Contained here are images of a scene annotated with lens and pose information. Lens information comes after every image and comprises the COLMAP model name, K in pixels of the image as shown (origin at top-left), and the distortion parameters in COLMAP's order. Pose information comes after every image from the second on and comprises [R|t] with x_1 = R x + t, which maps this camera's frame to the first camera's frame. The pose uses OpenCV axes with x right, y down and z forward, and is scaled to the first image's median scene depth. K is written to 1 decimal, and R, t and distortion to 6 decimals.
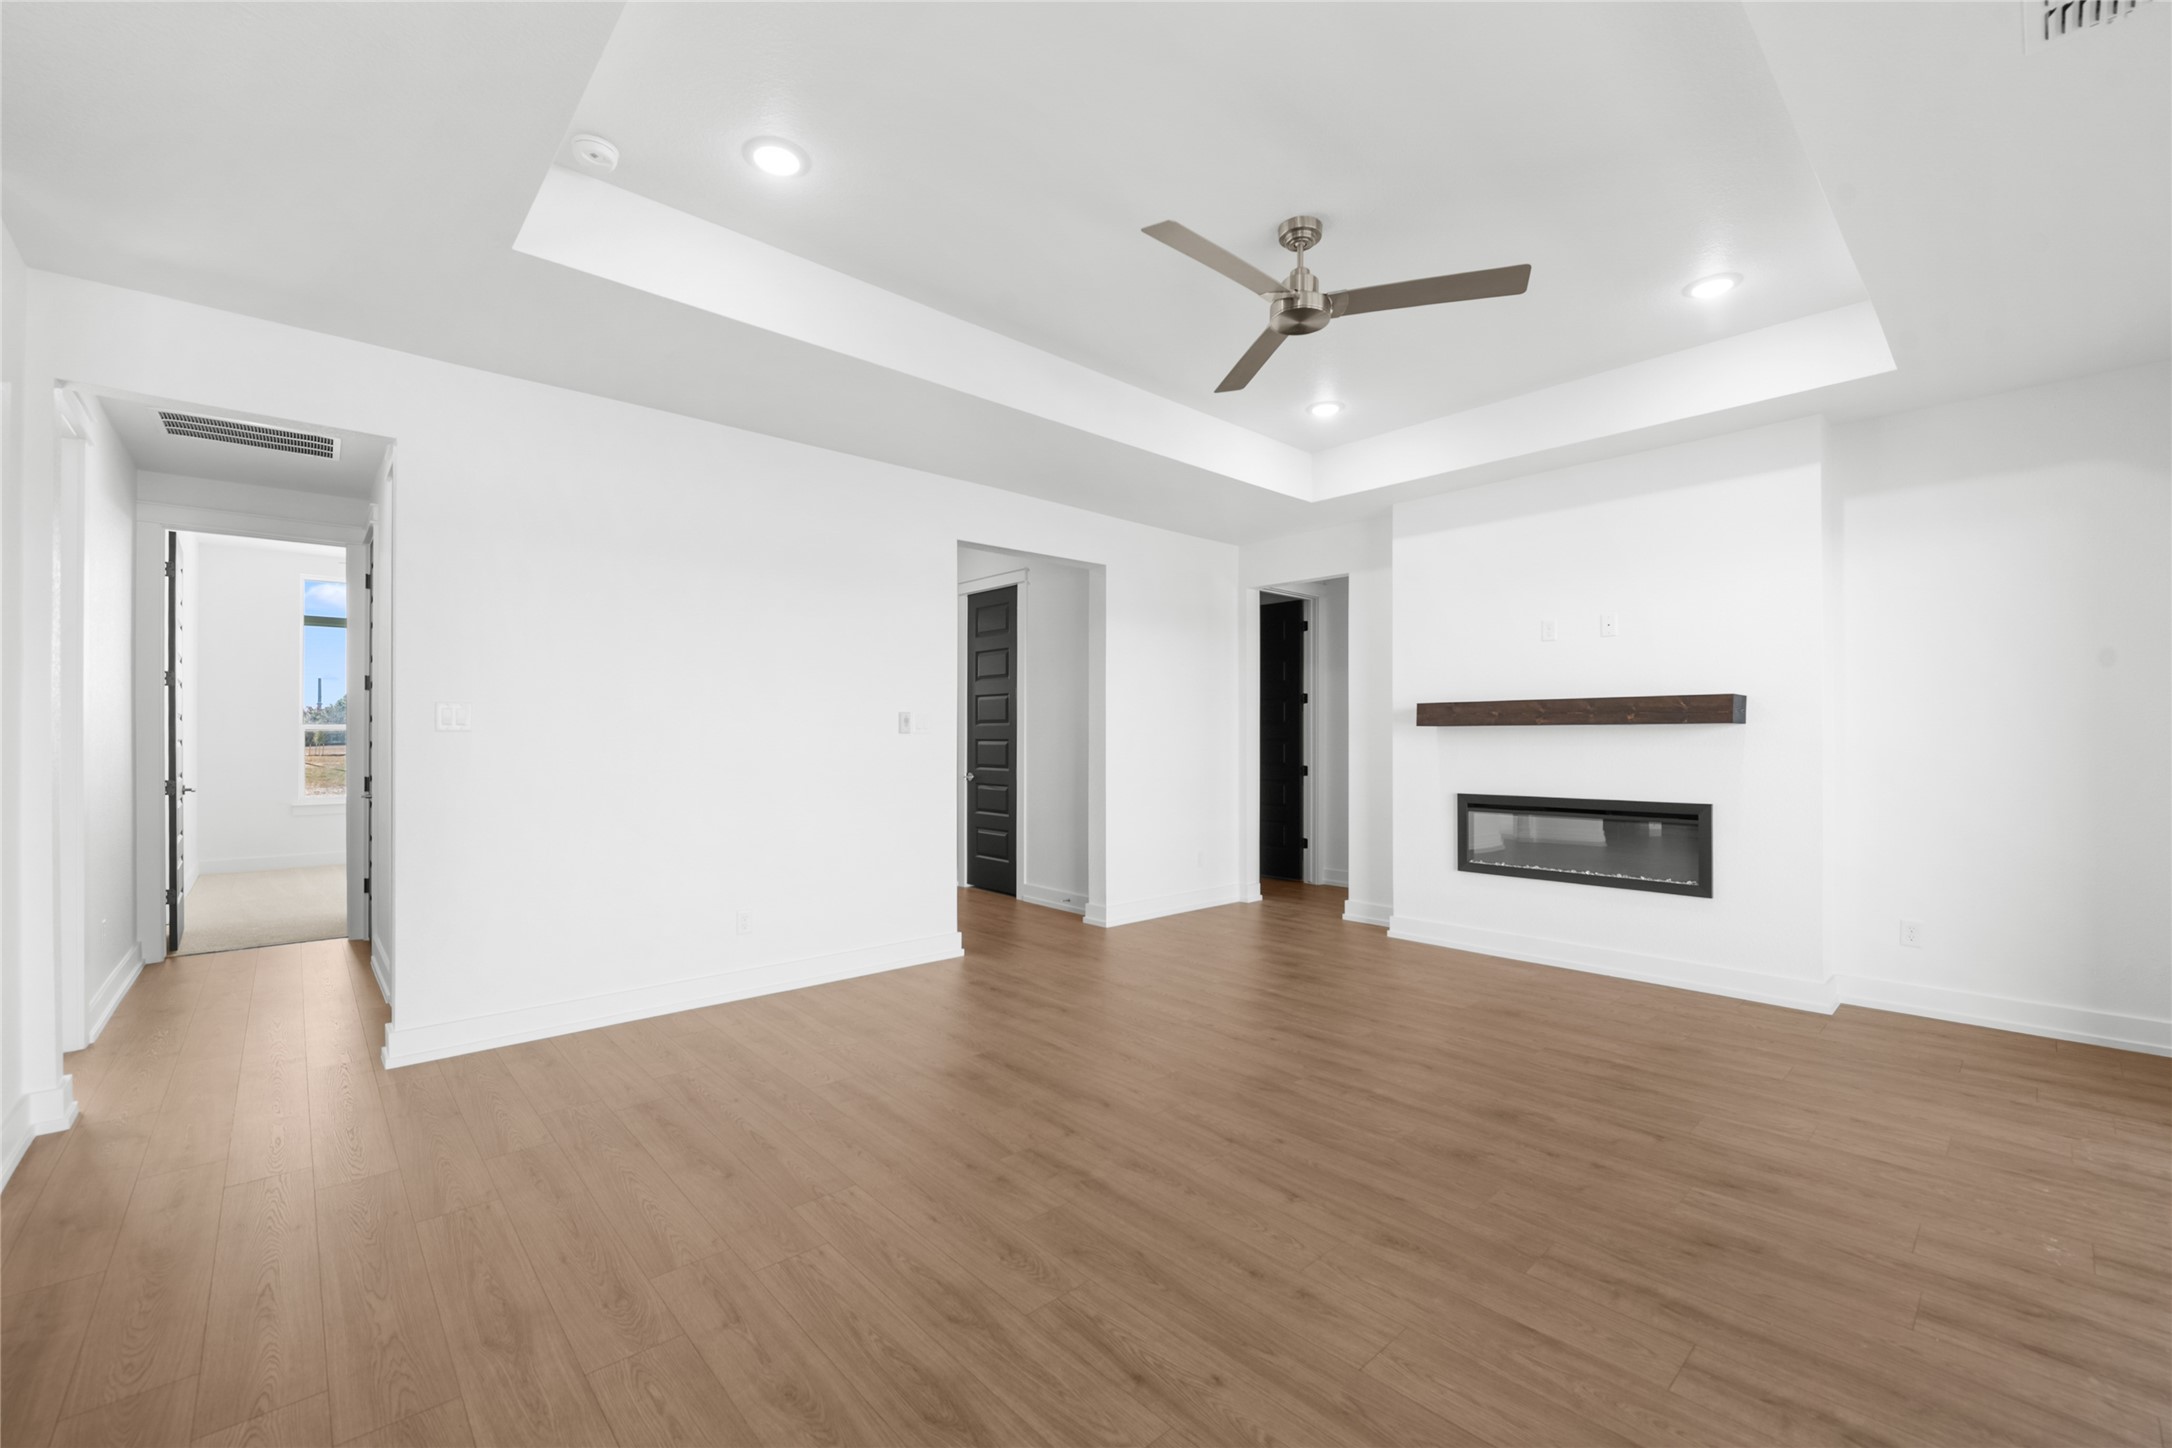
lens RADIAL K [[883.2, 0, 1097.7], [0, 883.2, 737.8], [0, 0, 1]] dist [-0.014703, 0.000590]
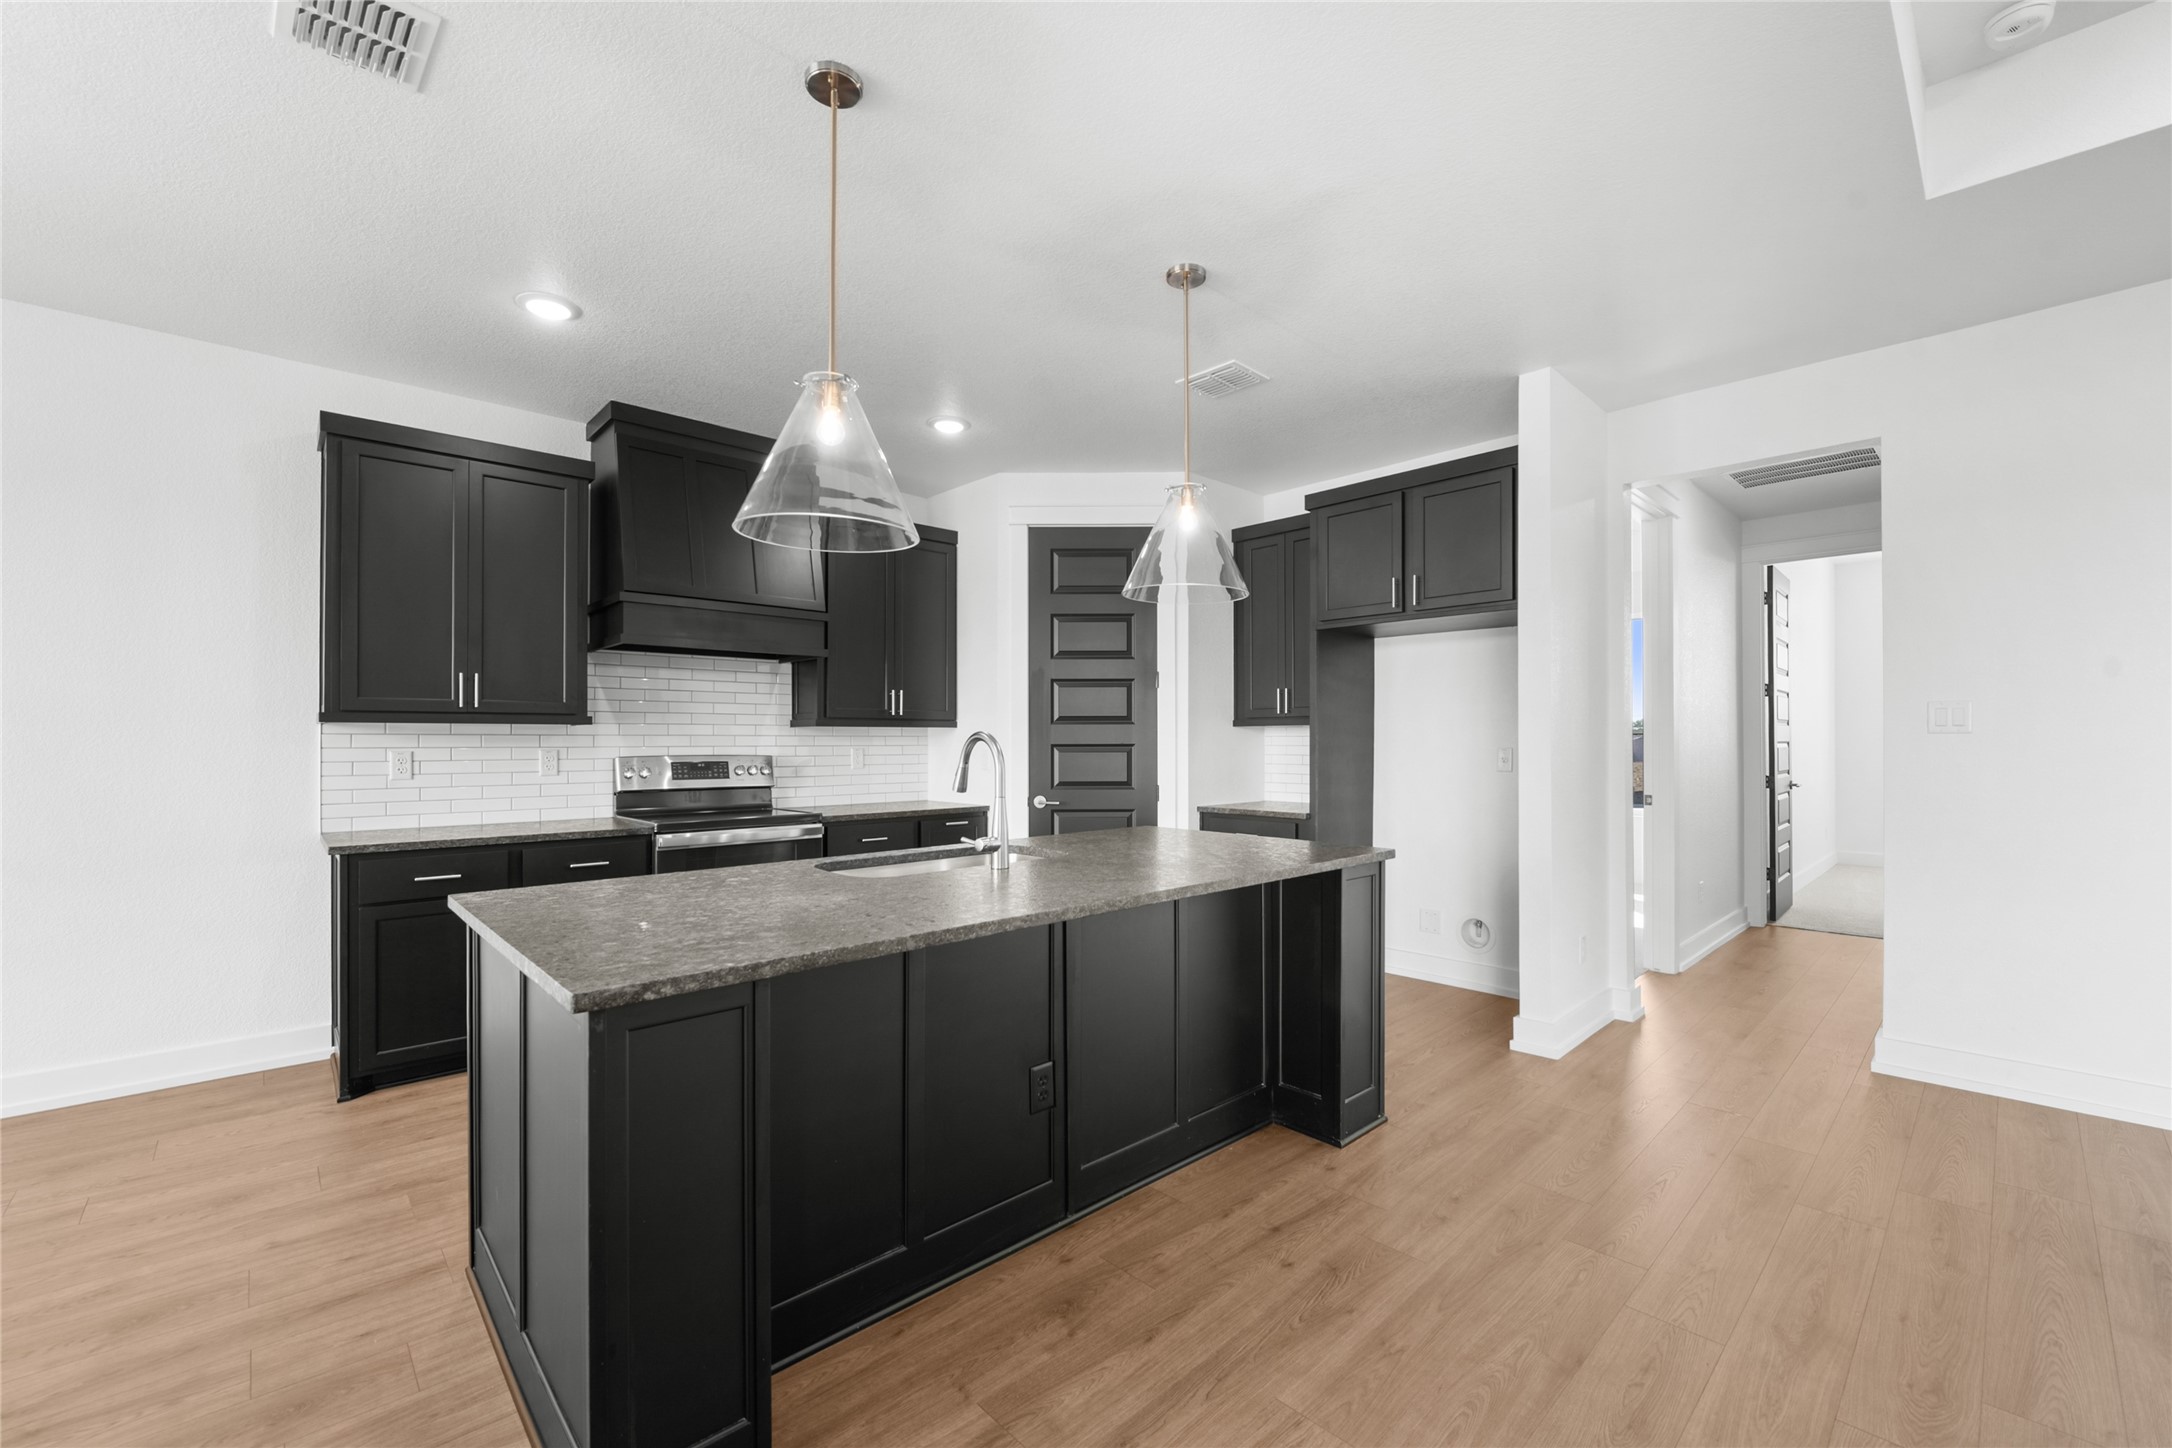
lens RADIAL K [[883.2, 0, 1097.7], [0, 883.2, 737.8], [0, 0, 1]] dist [-0.014703, 0.000590]
pose [[0.020330, -0.003967, -0.999785, 0.199313], [0.000978, 0.999992, -0.003948, 0.001435], [0.999793, -0.000897, 0.020334, 0.114998]]
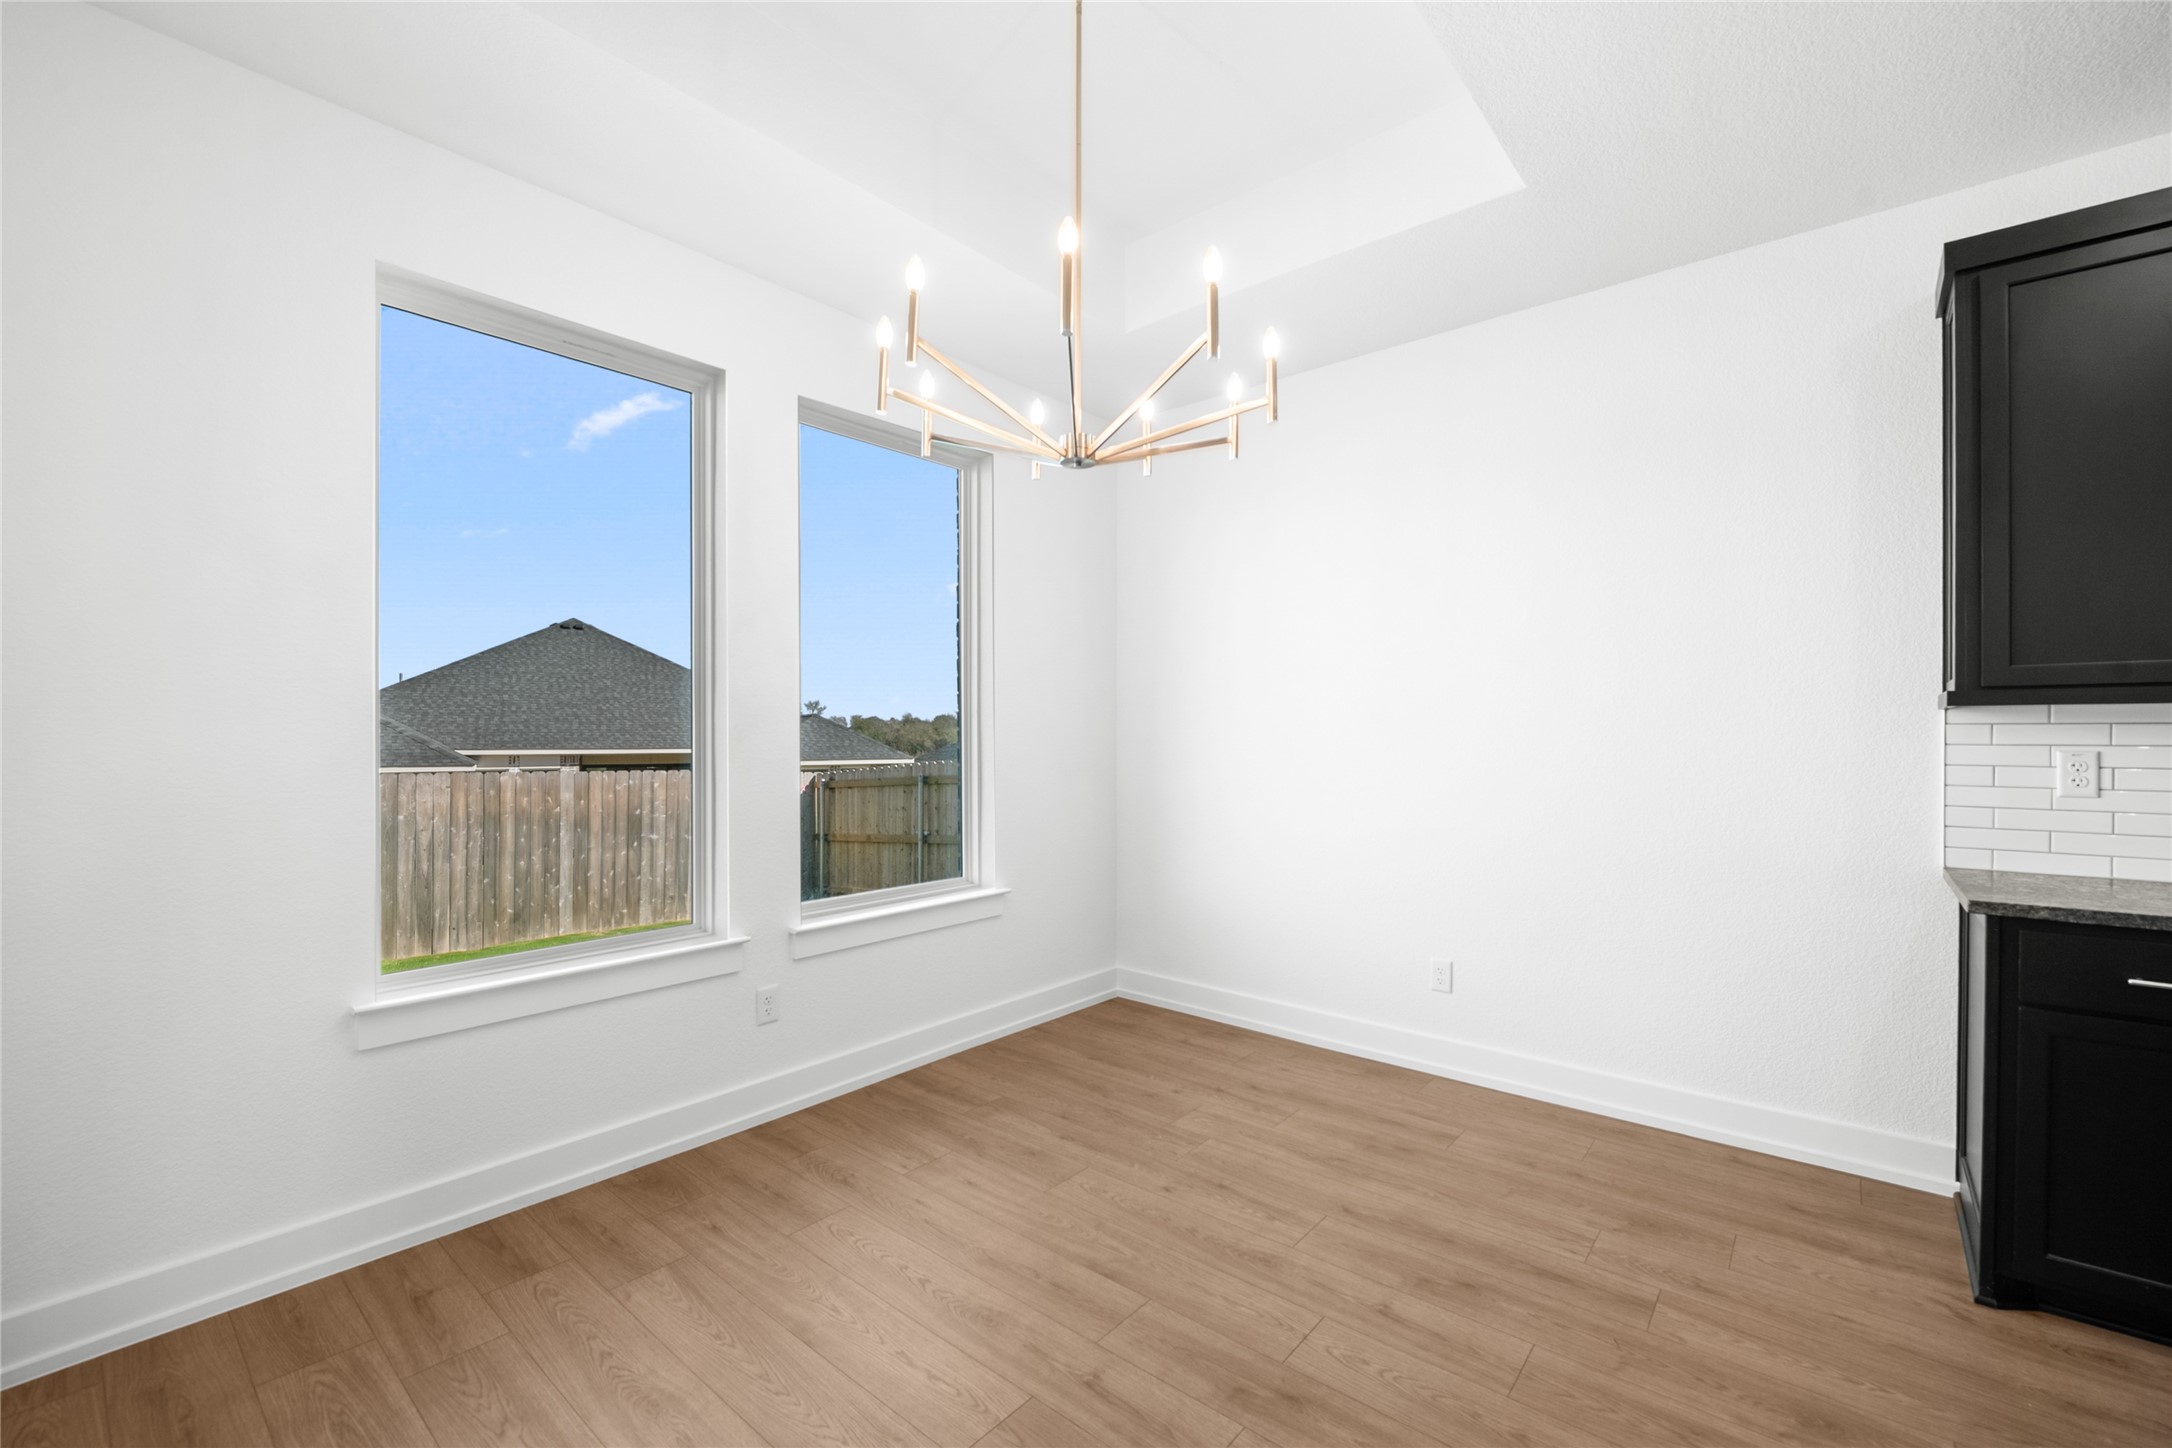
lens RADIAL K [[883.2, 0, 1097.7], [0, 883.2, 737.8], [0, 0, 1]] dist [-0.014703, 0.000590]
pose [[-0.992284, -0.000264, -0.123983, -0.115702], [-0.000798, 0.999991, 0.004256, 0.000356], [0.123981, 0.004322, -0.992275, -0.201511]]
